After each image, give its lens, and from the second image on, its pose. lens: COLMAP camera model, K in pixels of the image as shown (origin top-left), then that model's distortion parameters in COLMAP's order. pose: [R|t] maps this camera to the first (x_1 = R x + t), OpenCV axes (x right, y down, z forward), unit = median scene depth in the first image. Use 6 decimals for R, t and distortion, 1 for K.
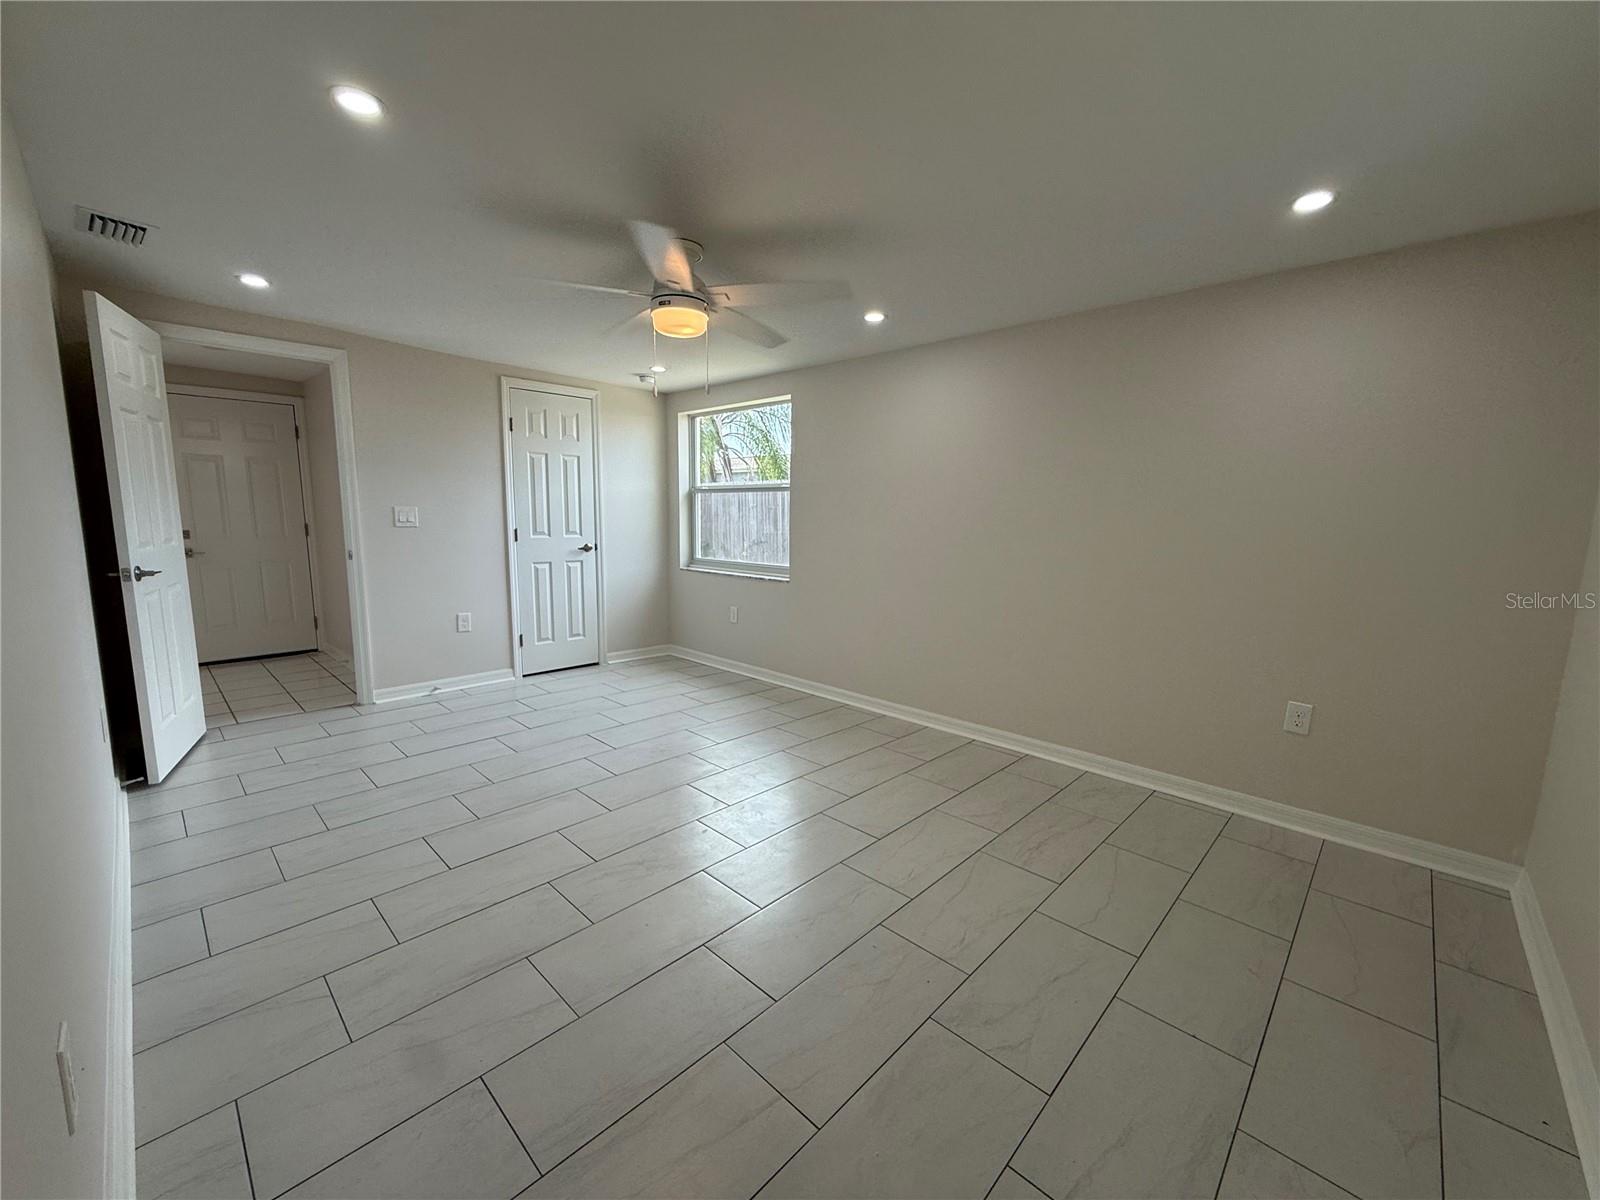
lens RADIAL K [[639.2, 0, 800.0], [0, 639.2, 600.0], [0, 0, 1]] dist [0.000773, 0.000183]
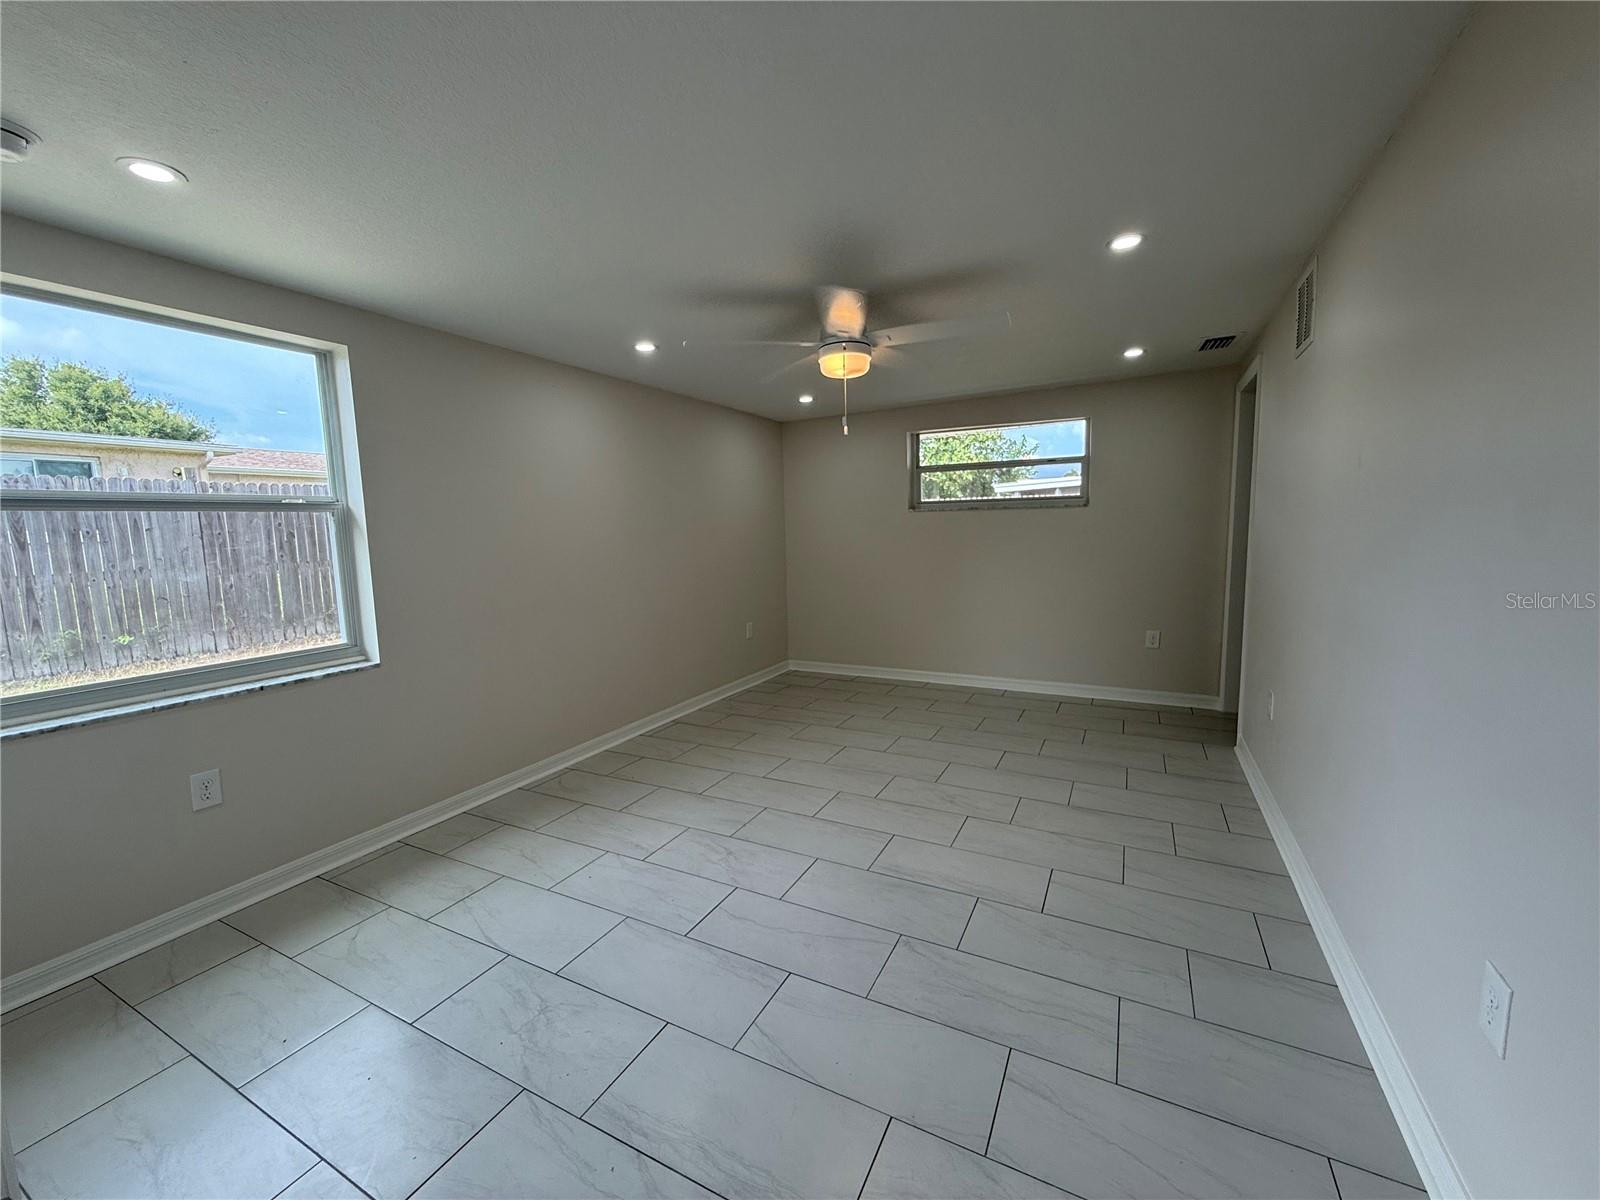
lens RADIAL K [[639.2, 0, 800.0], [0, 639.2, 600.0], [0, 0, 1]] dist [0.000773, 0.000183]
pose [[-0.284527, -0.118146, 0.951360, -0.915720], [0.149402, 0.974787, 0.165738, -0.170183], [-0.946955, 0.189292, -0.259702, 1.049645]]
